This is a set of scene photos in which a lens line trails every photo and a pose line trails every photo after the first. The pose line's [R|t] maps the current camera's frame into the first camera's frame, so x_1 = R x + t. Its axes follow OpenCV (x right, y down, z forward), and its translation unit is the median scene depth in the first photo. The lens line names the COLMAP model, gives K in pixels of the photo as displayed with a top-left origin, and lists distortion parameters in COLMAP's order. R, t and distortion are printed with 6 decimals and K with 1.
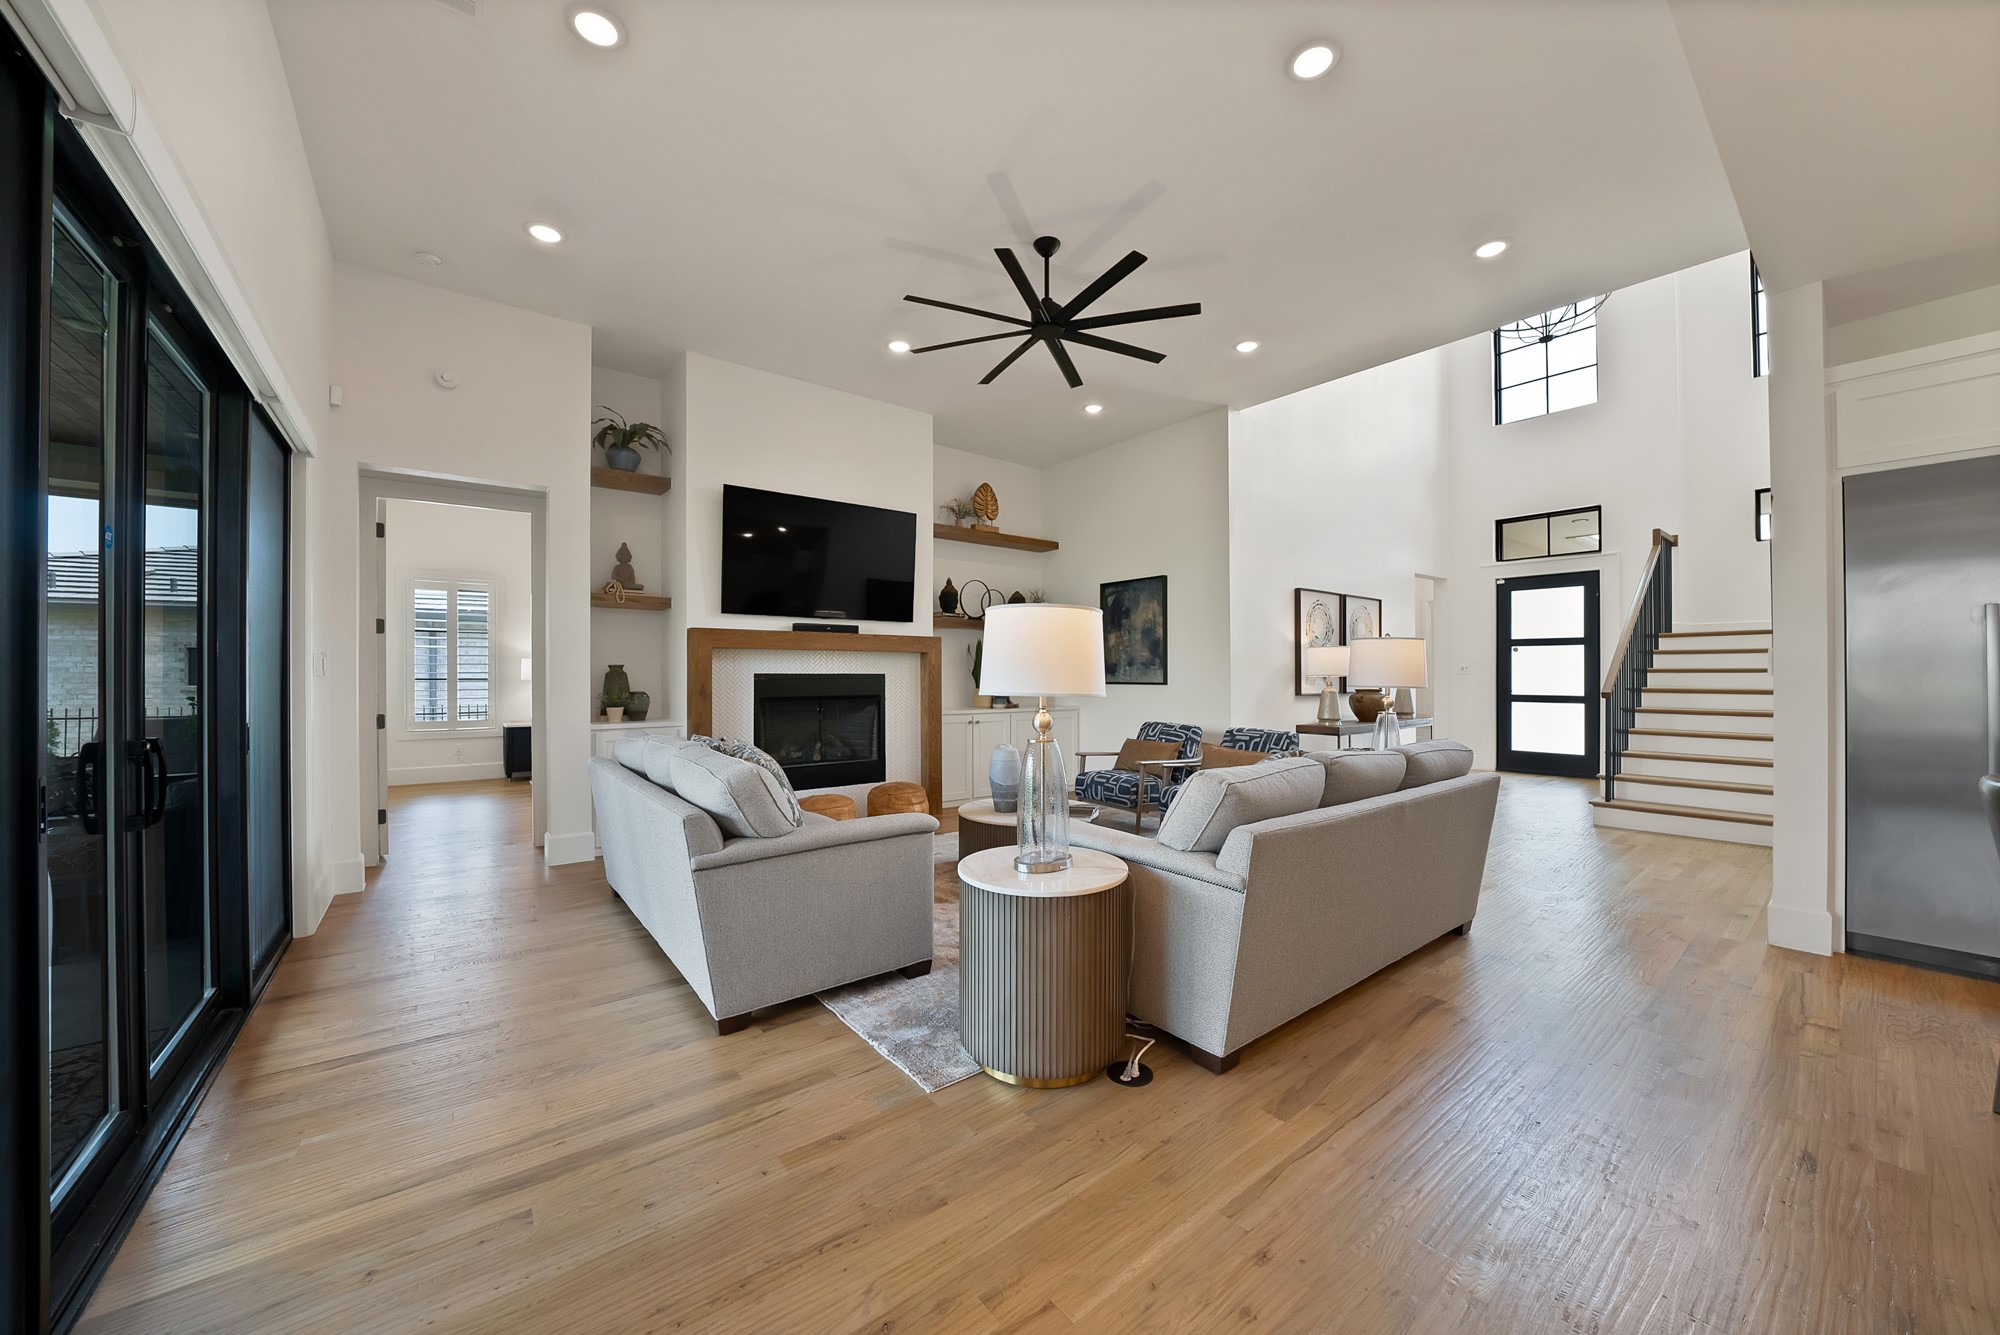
lens RADIAL K [[717.3, 0, 998.9], [0, 717.3, 686.6], [0, 0, 1]] dist [-0.024735, 0.002323]
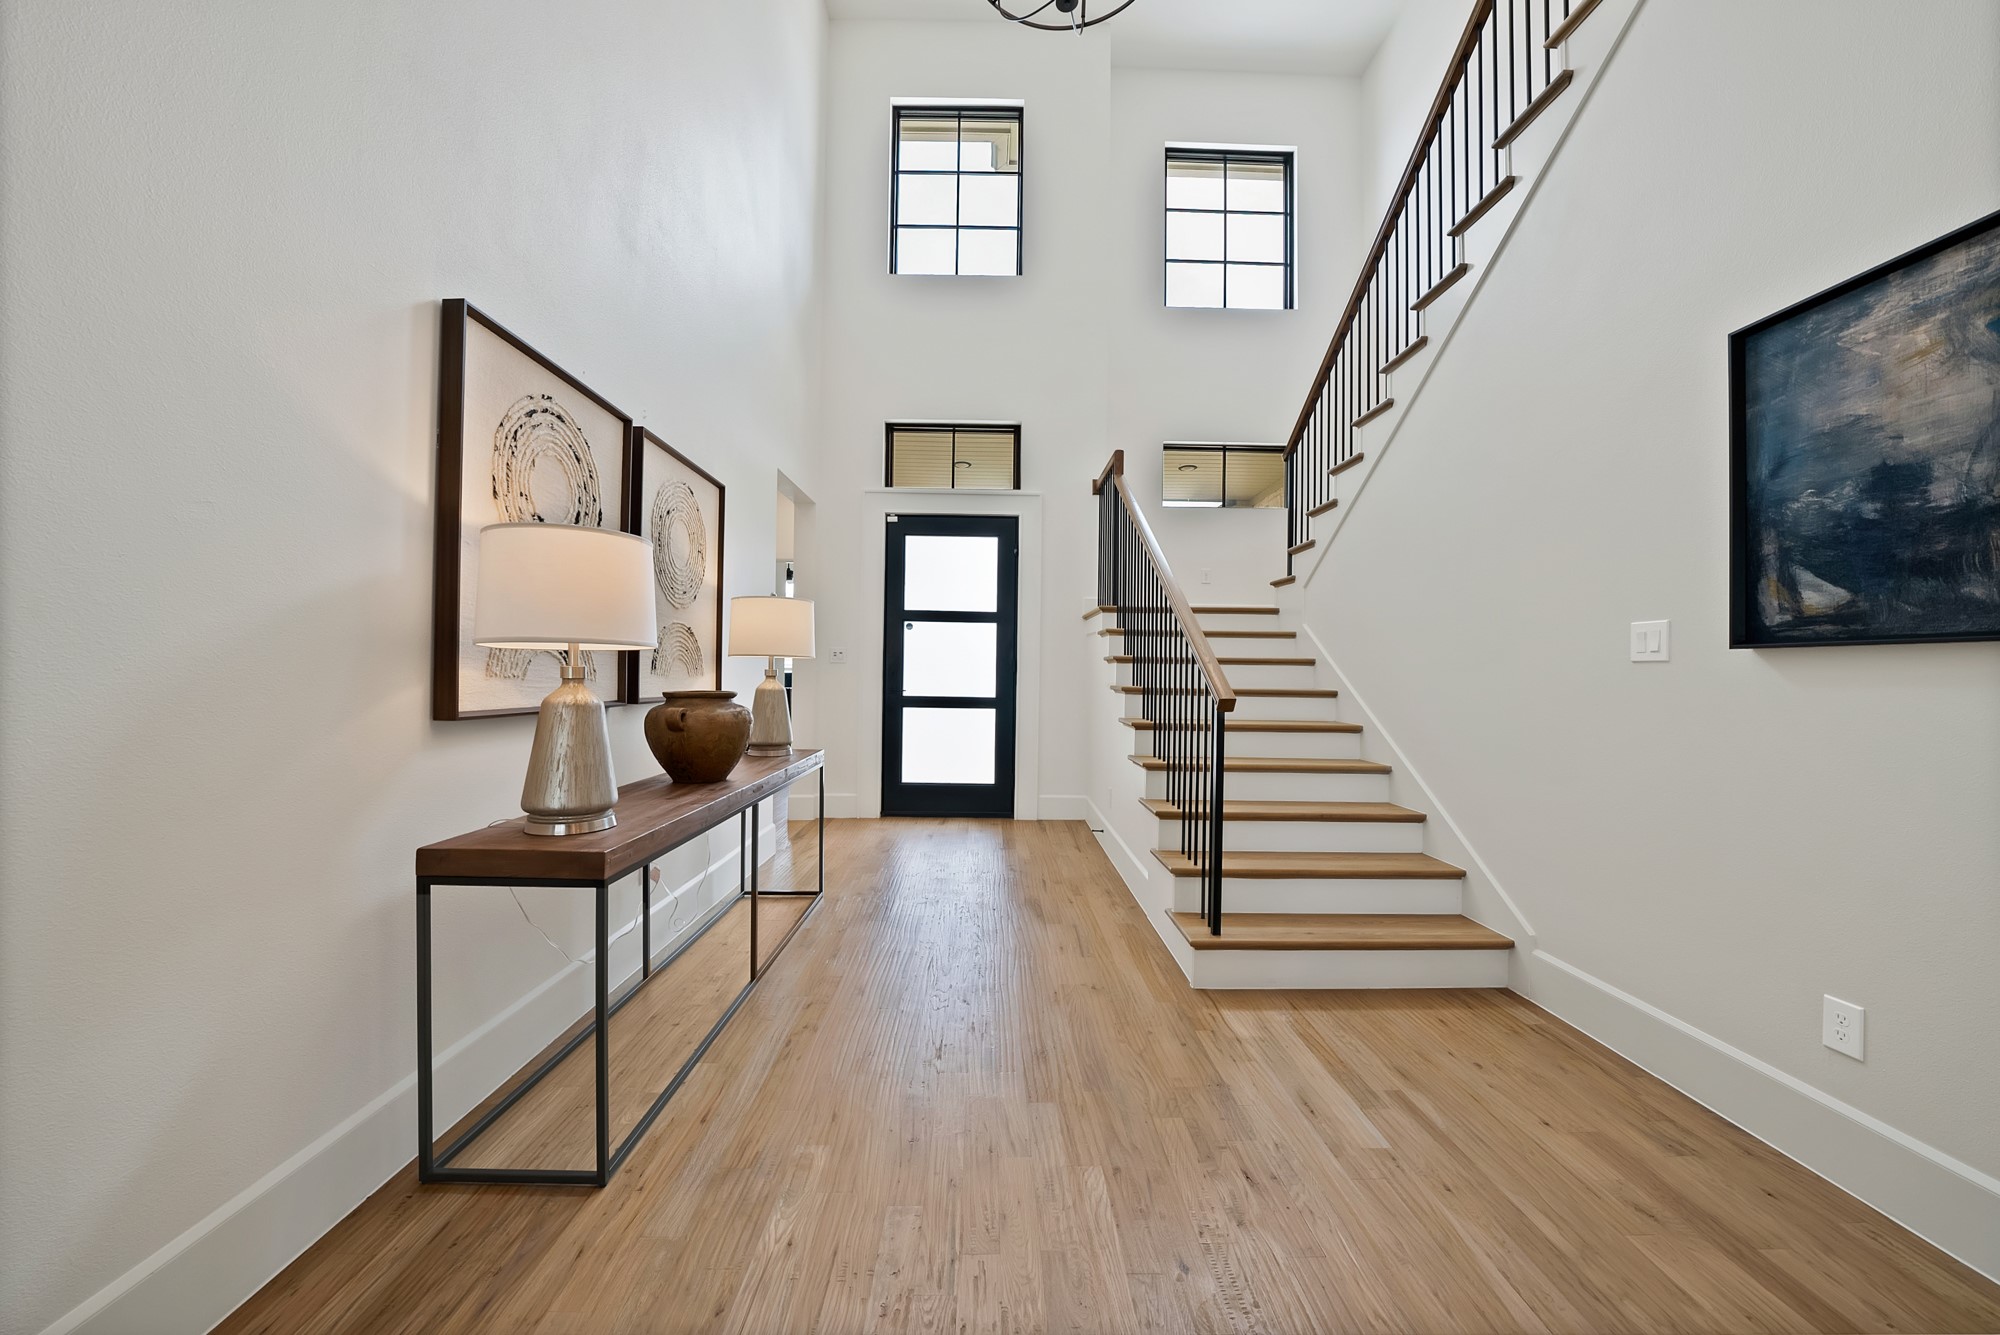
lens RADIAL K [[717.3, 0, 1001.6], [0, 717.3, 670.3], [0, 0, 1]] dist [-0.024735, 0.002323]
pose [[0.609501, 0.015972, 0.792624, 0.349824], [-0.001915, 0.999824, -0.018675, -0.000730], [-0.792783, 0.009865, 0.609424, 0.709473]]
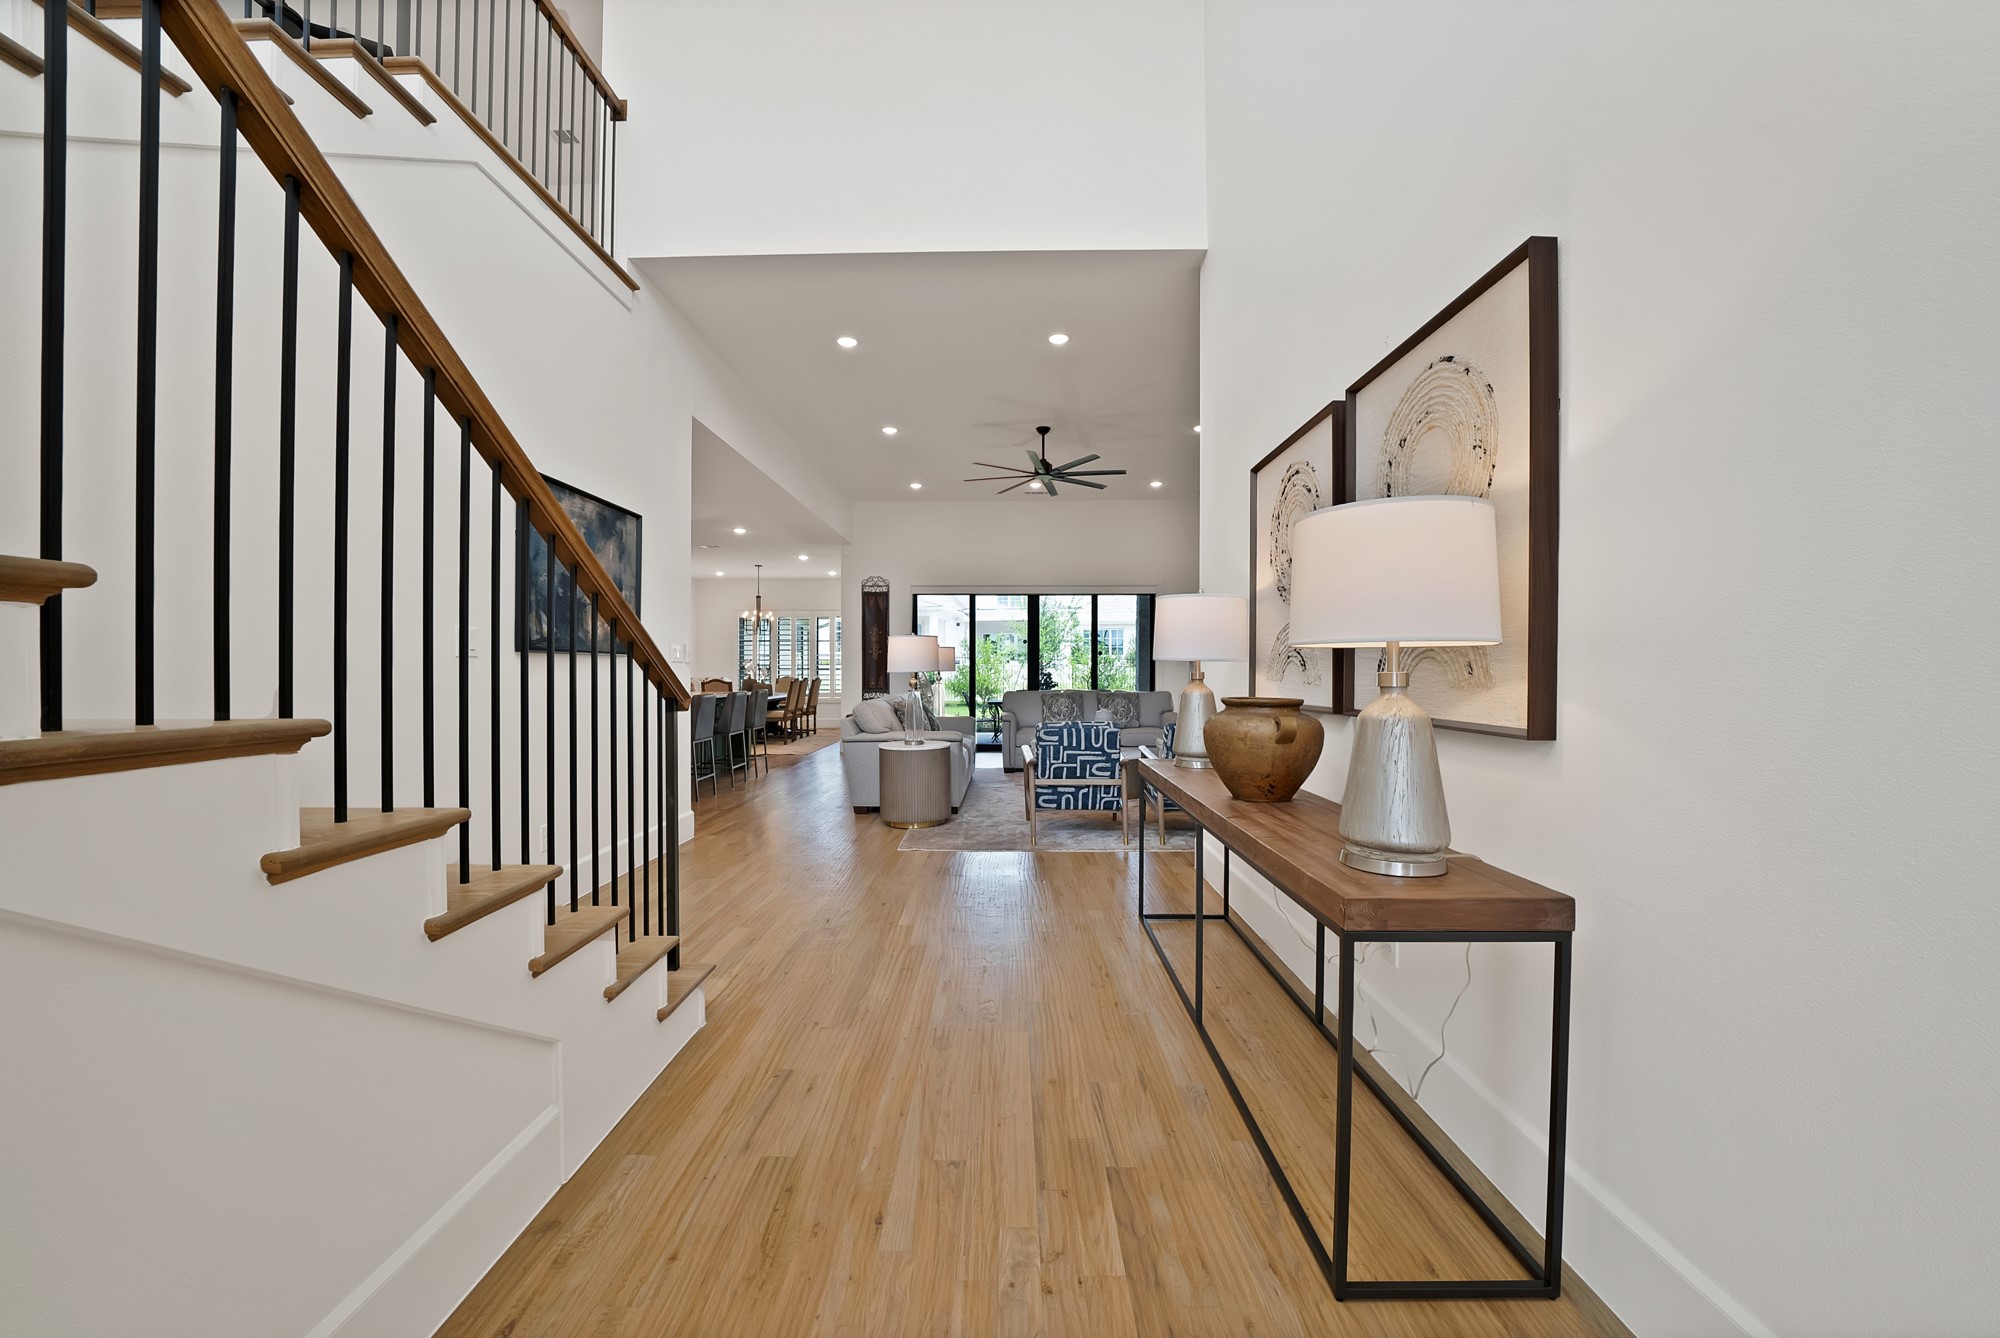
lens RADIAL K [[717.3, 0, 993.7], [0, 717.3, 669.6], [0, 0, 1]] dist [-0.024735, 0.002323]
pose [[-0.637972, 0.001695, -0.770058, 0.900110], [-0.010455, 0.999886, 0.010862, -0.011083], [0.769989, 0.014981, -0.637882, 1.190224]]
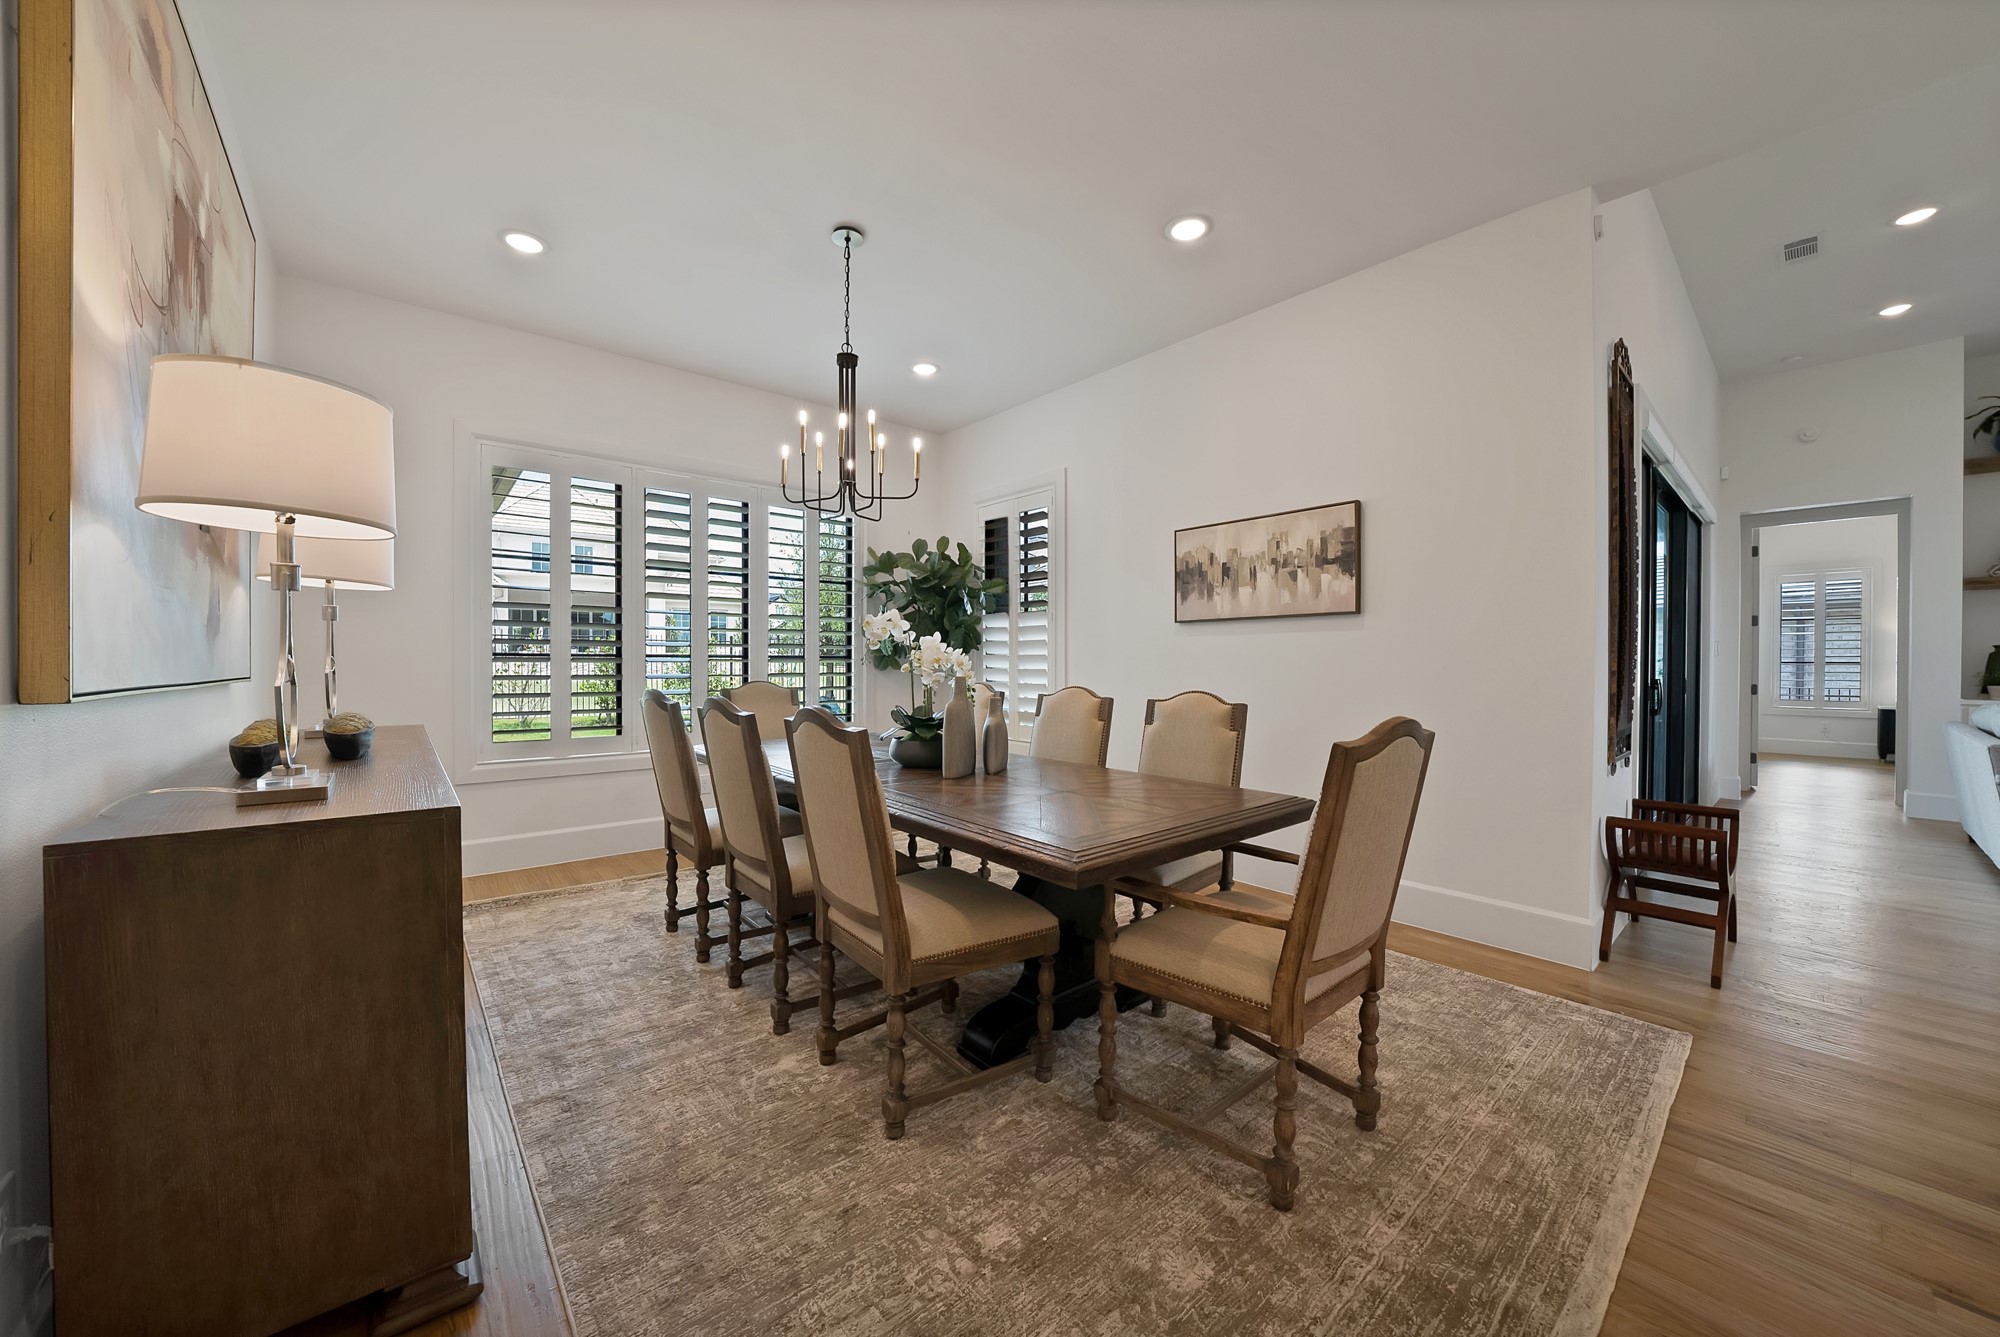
lens RADIAL K [[717.3, 0, 1003.5], [0, 717.3, 668.1], [0, 0, 1]] dist [-0.024735, 0.002323]
pose [[0.040967, 0.002232, -0.999158, 0.318469], [-0.016881, 0.999856, 0.001542, 0.022169], [0.999018, 0.016804, 0.040998, -0.388440]]
